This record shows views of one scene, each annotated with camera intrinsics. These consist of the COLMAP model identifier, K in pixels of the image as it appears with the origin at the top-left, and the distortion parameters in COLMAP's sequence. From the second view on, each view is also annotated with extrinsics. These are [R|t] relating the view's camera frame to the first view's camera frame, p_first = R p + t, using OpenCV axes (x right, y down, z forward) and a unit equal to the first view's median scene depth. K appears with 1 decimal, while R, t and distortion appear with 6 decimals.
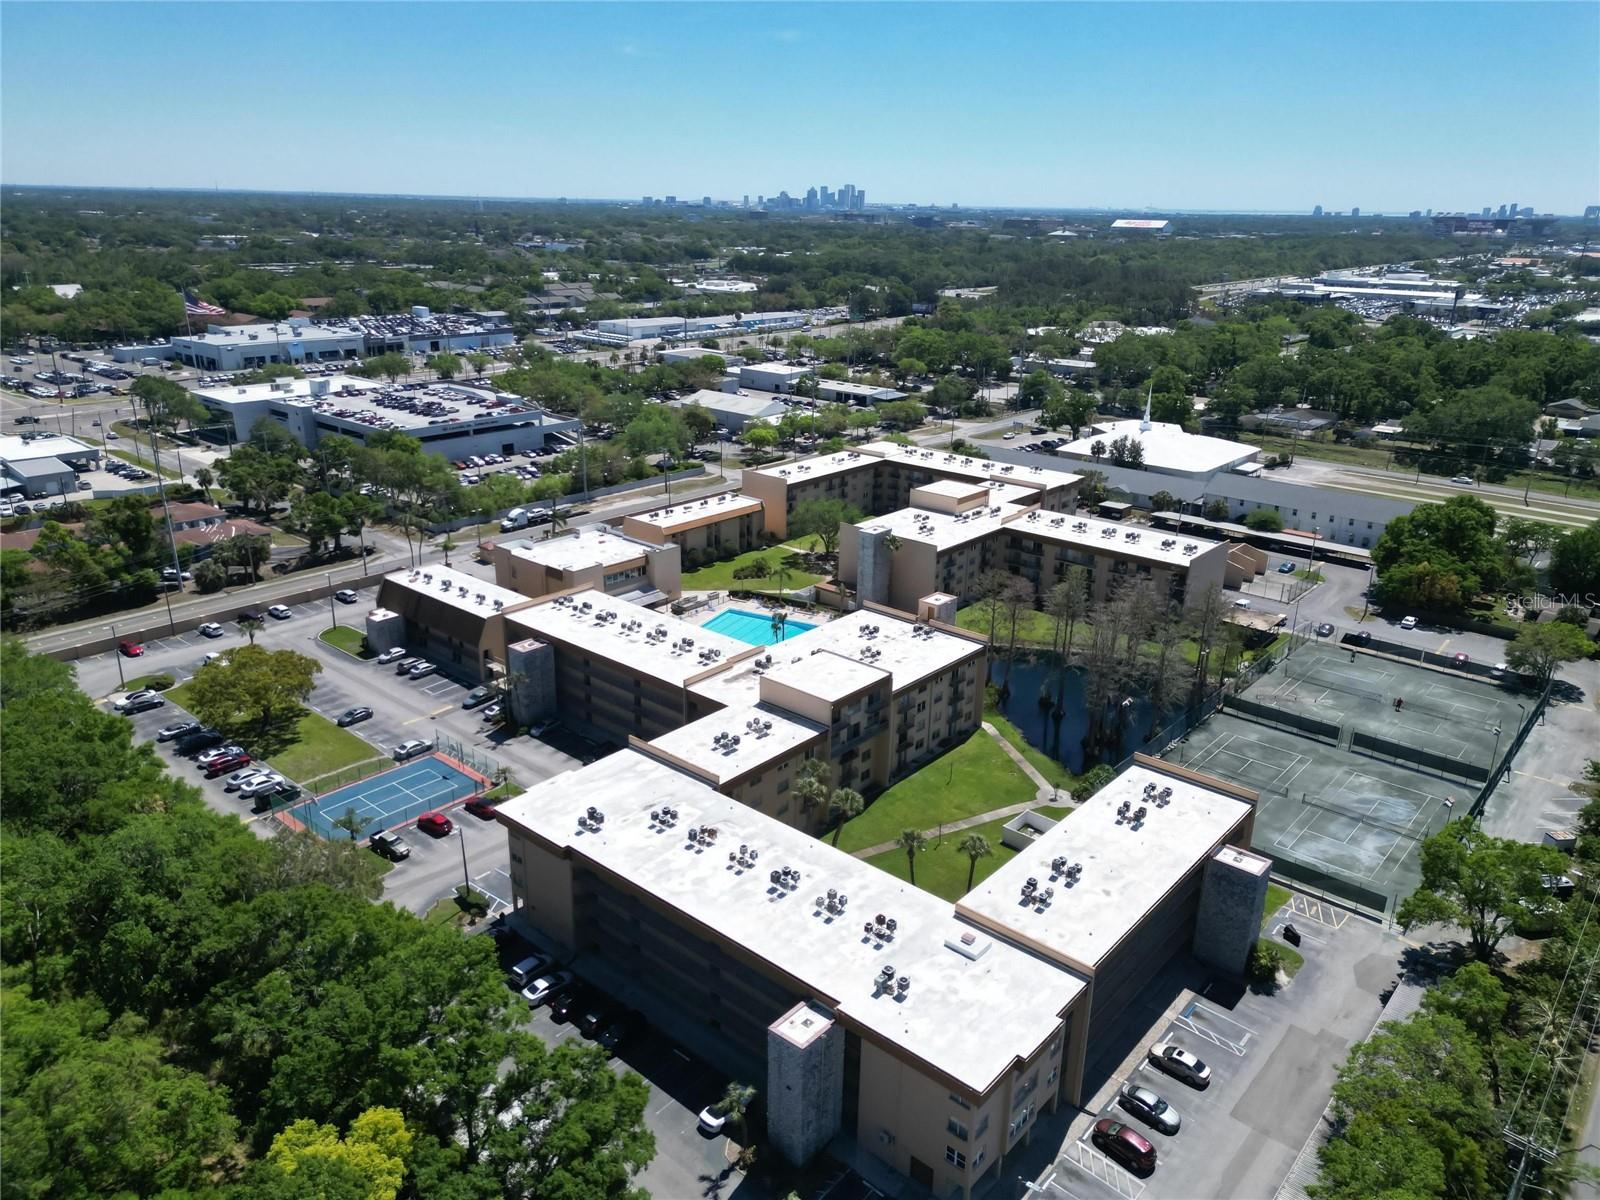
lens RADIAL K [[1122.9, 0, 809.4], [0, 1122.9, 598.5], [0, 0, 1]] dist [0.076851, -0.077376]
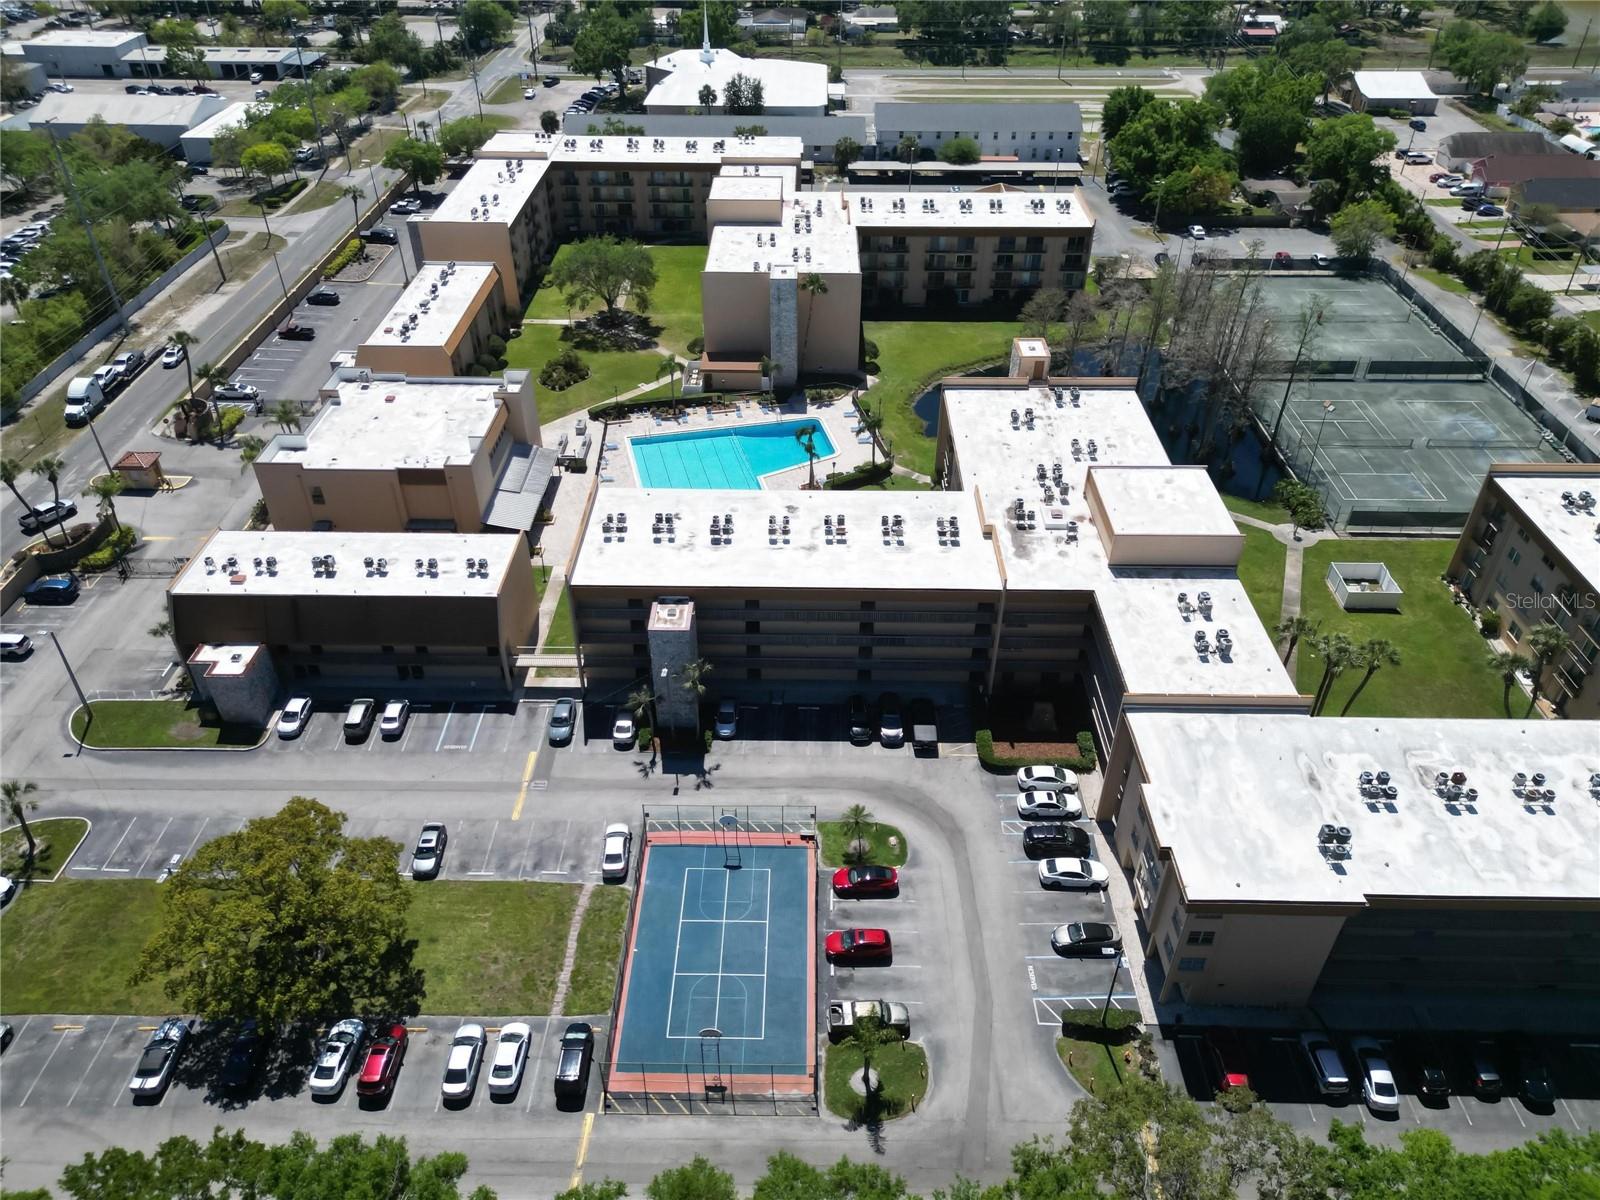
lens RADIAL K [[1117.7, 0, 800.0], [0, 1117.7, 600.0], [0, 0, 1]] dist [0.086382, -0.093413]
pose [[0.768146, -0.396080, 0.503063, -0.382676], [0.223117, 0.902038, 0.369521, -0.135473], [-0.600142, -0.171605, 0.781269, 0.367598]]
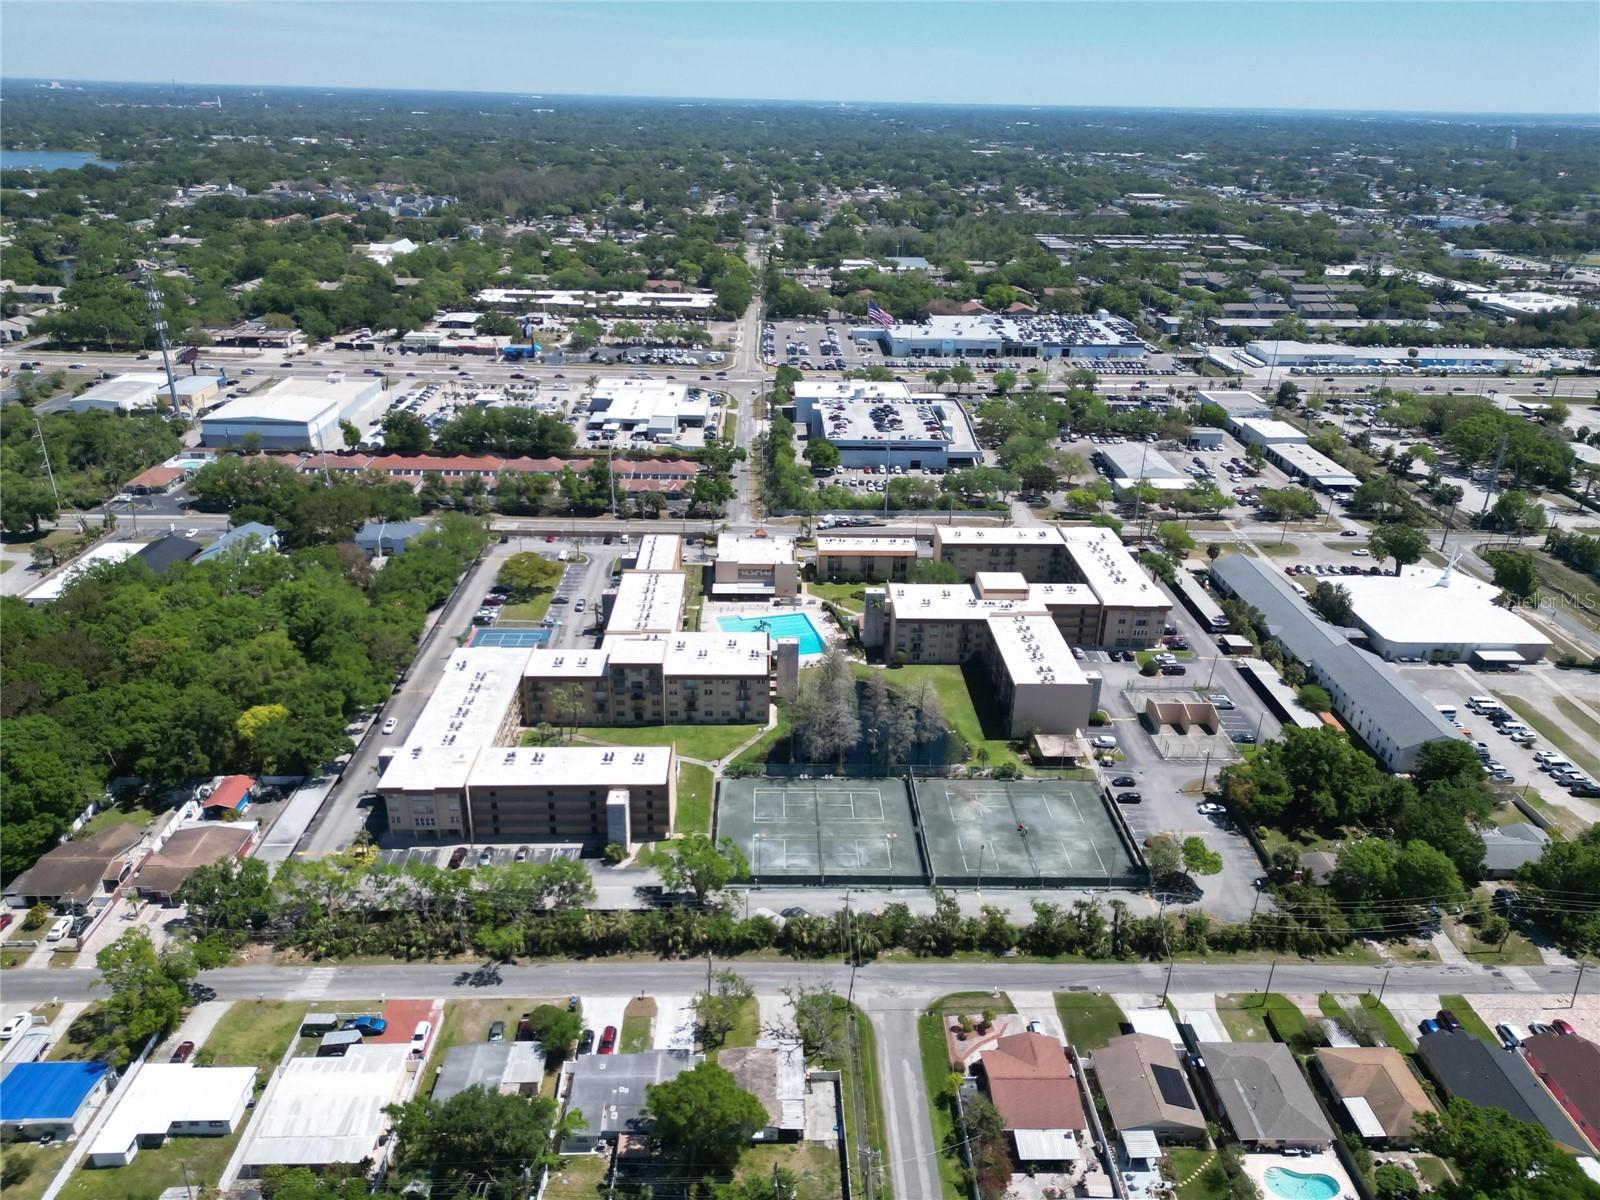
lens RADIAL K [[1117.7, 0, 800.0], [0, 1117.7, 600.0], [0, 0, 1]] dist [0.086382, -0.093413]
pose [[0.670449, 0.298511, -0.679256, 0.950019], [-0.253989, 0.952522, 0.167906, -0.260155], [0.697128, 0.059951, 0.714436, -0.088681]]
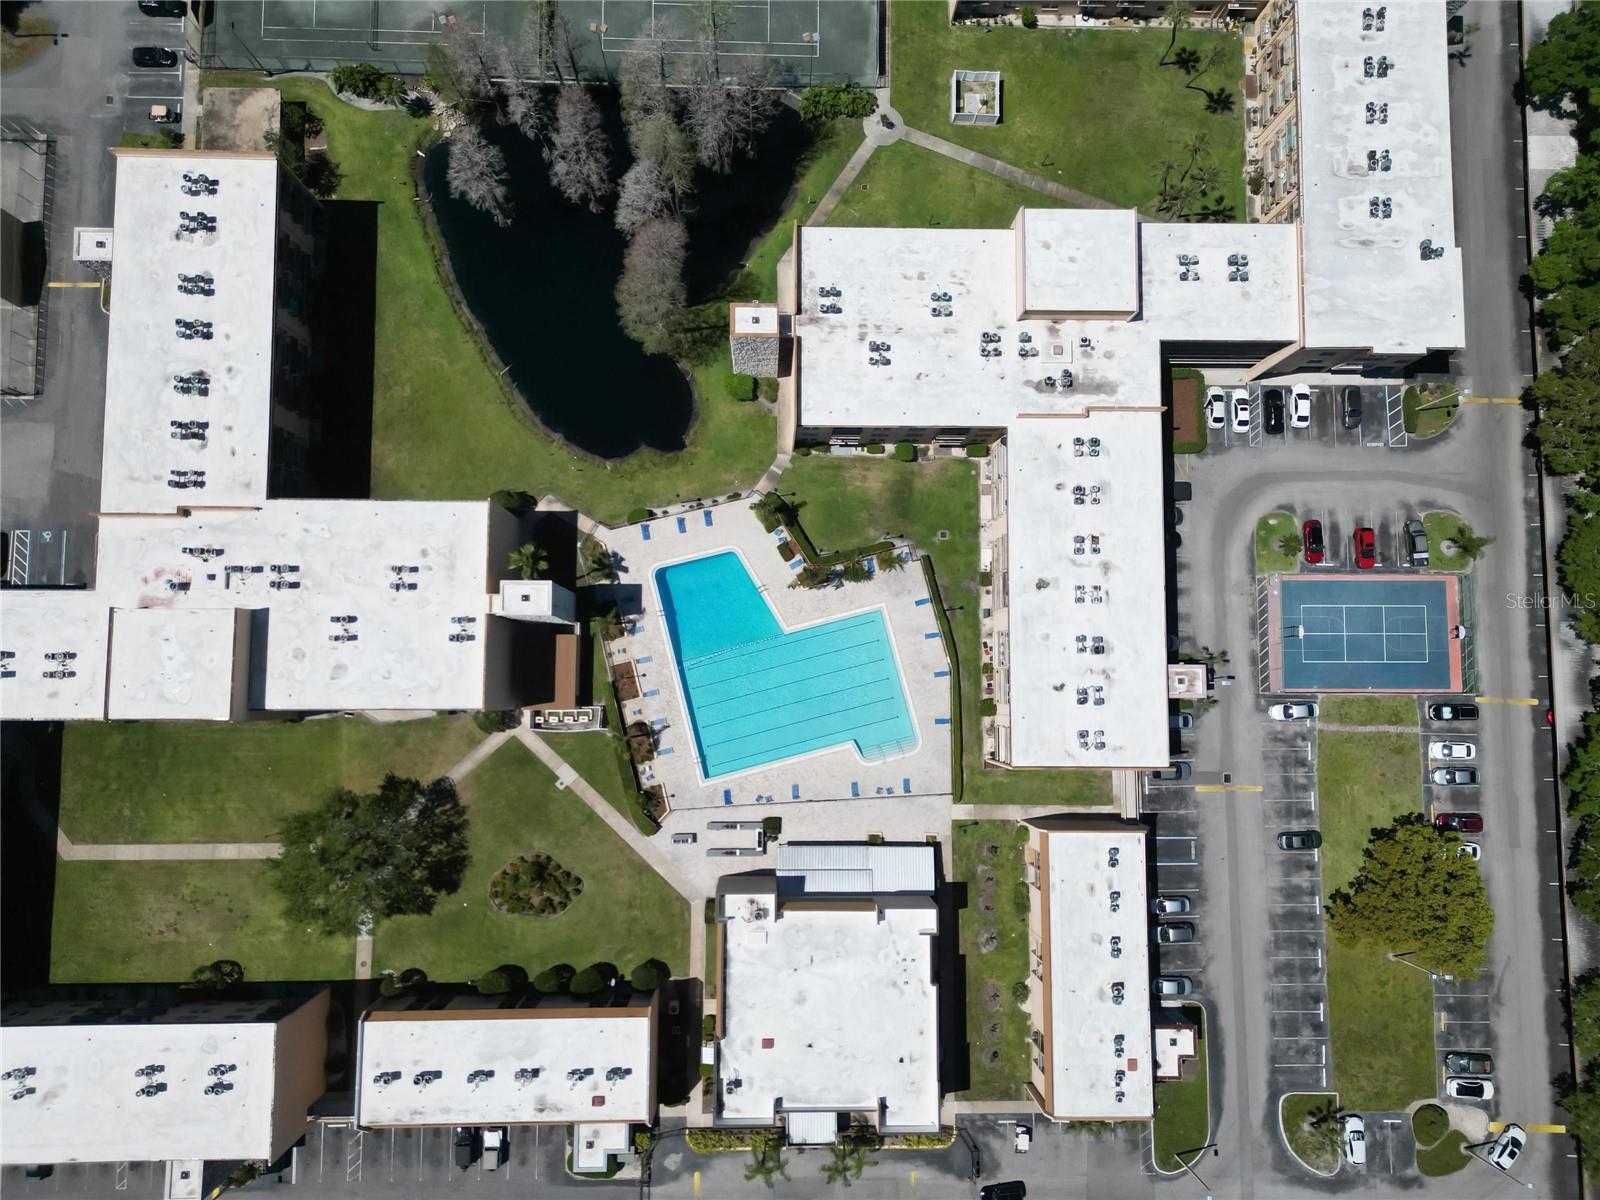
lens RADIAL K [[1117.7, 0, 800.0], [0, 1117.7, 600.0], [0, 0, 1]] dist [0.086382, -0.093413]
pose [[-0.646479, -0.762688, 0.019265, -0.040474], [0.209707, -0.153363, 0.965662, -0.568483], [-0.733545, 0.628320, 0.259087, 0.734765]]
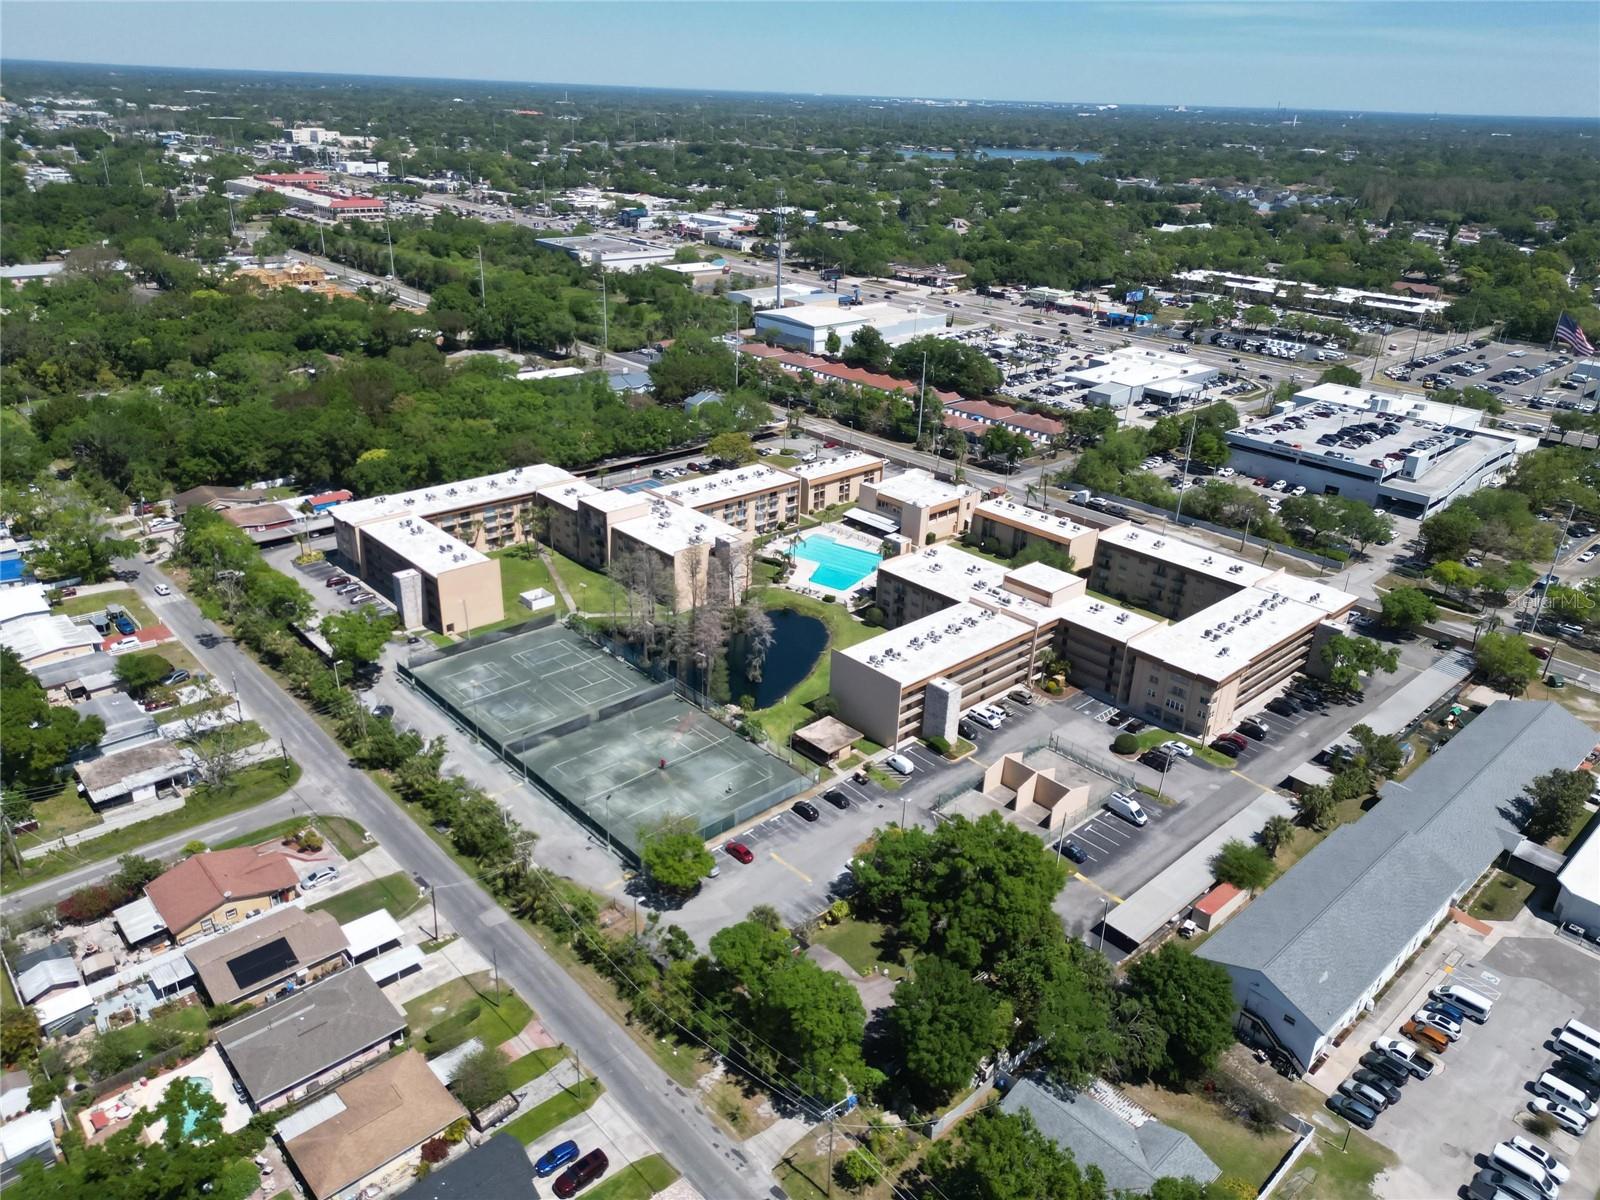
lens RADIAL K [[1114.7, 0, 800.9], [0, 1114.7, 605.0], [0, 0, 1]] dist [0.080539, -0.077555]
pose [[-0.114922, 0.392805, -0.912413, 1.190219], [-0.362249, 0.838678, 0.406688, -0.449008], [0.924970, 0.377258, 0.045910, 0.853576]]
